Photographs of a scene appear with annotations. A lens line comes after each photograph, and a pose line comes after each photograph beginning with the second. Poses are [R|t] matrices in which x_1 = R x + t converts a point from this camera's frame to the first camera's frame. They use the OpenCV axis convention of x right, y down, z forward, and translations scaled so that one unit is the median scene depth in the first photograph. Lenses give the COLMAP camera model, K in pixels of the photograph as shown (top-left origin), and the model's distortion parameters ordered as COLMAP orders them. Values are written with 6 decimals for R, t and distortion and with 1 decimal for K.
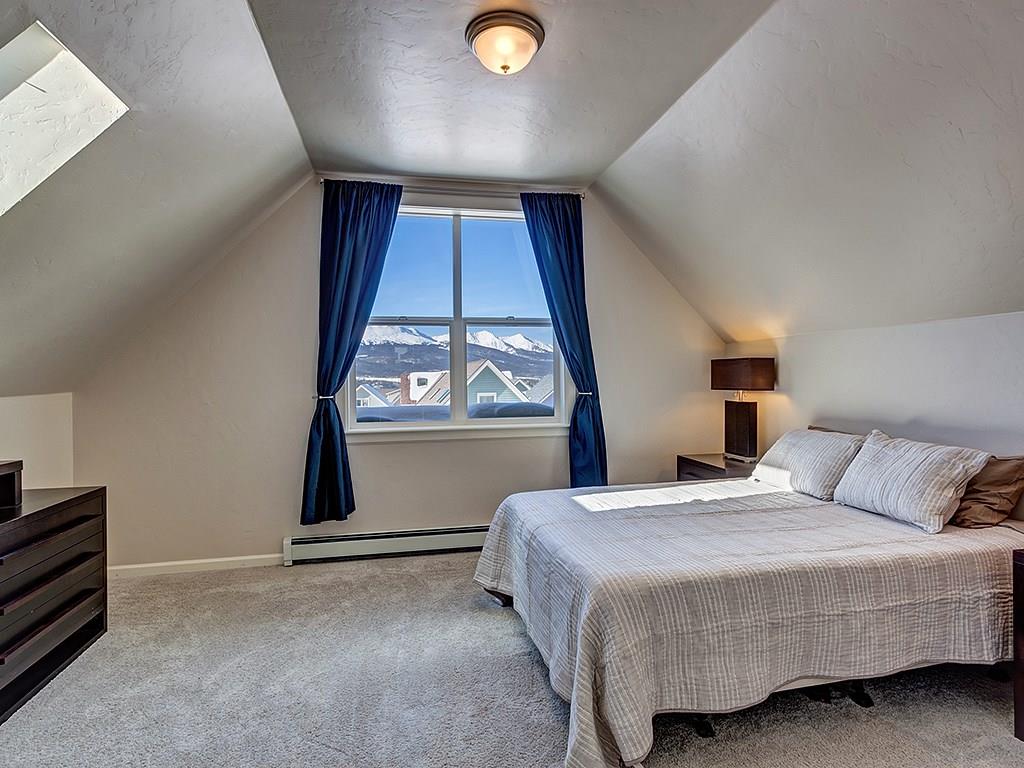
lens RADIAL K [[549.2, 0, 508.7], [0, 549.2, 382.1], [0, 0, 1]] dist [0.001667, -0.000725]
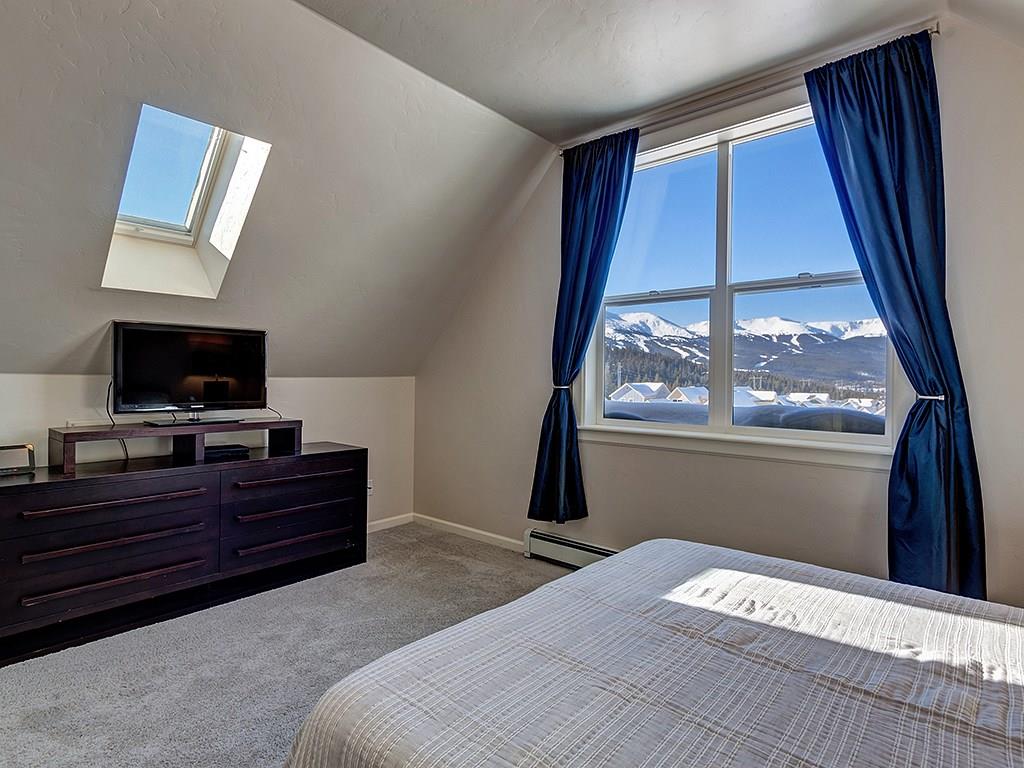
lens RADIAL K [[549.2, 0, 508.7], [0, 549.2, 382.1], [0, 0, 1]] dist [0.001667, -0.000725]
pose [[0.592610, 0.023965, -0.805133, 0.352166], [-0.023171, 0.999651, 0.012700, 0.009097], [0.805156, 0.011129, 0.592959, 0.373373]]
